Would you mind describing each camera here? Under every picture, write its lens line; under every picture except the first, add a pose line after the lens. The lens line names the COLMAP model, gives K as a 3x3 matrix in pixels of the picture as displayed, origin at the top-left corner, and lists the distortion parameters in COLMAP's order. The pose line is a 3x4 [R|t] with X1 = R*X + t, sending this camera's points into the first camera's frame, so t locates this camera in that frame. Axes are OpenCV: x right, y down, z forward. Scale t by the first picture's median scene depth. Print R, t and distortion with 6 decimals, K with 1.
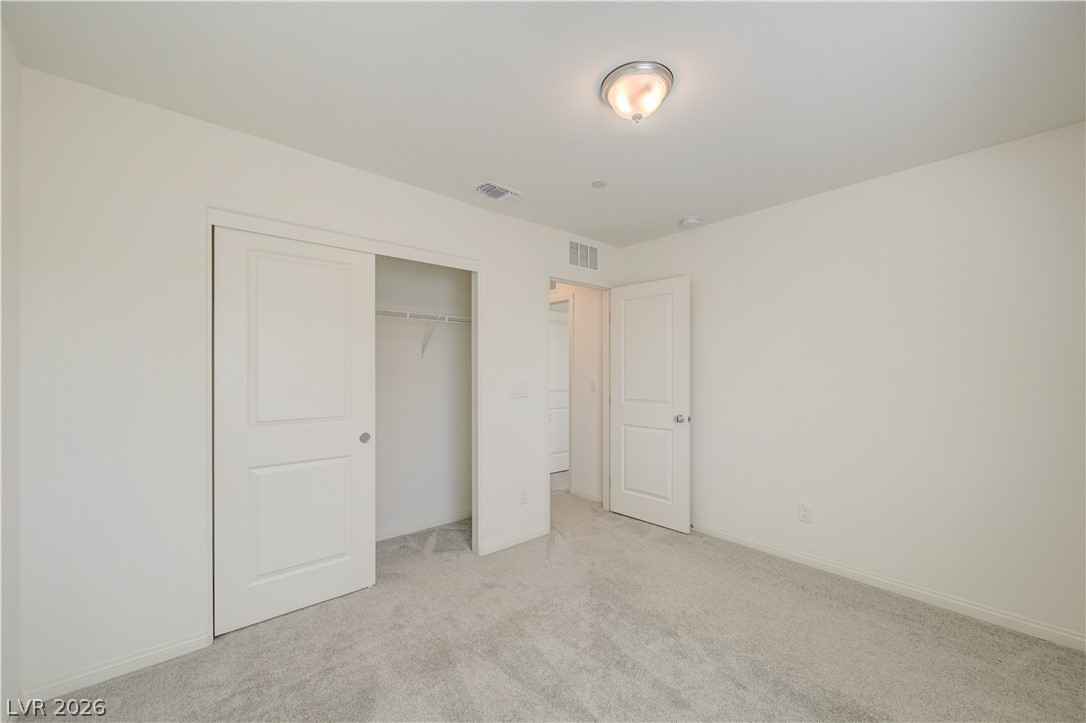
lens RADIAL K [[429.4, 0, 543.9], [0, 429.4, 365.5], [0, 0, 1]] dist [-0.000302, -0.000009]
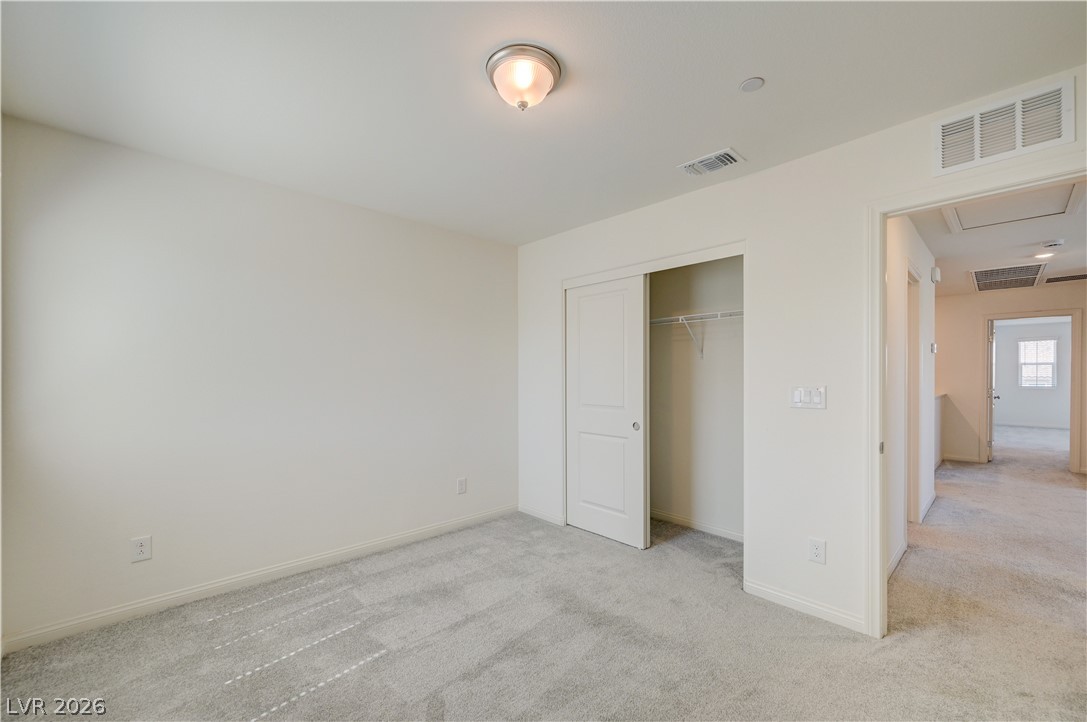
lens RADIAL K [[431.9, 0, 540.7], [0, 431.9, 370.0], [0, 0, 1]] dist [-0.000034, 0.000085]
pose [[0.030149, -0.016765, -0.999405, 0.810953], [0.002513, 0.999857, -0.016697, 0.028589], [0.999542, -0.002008, 0.030187, 0.686270]]
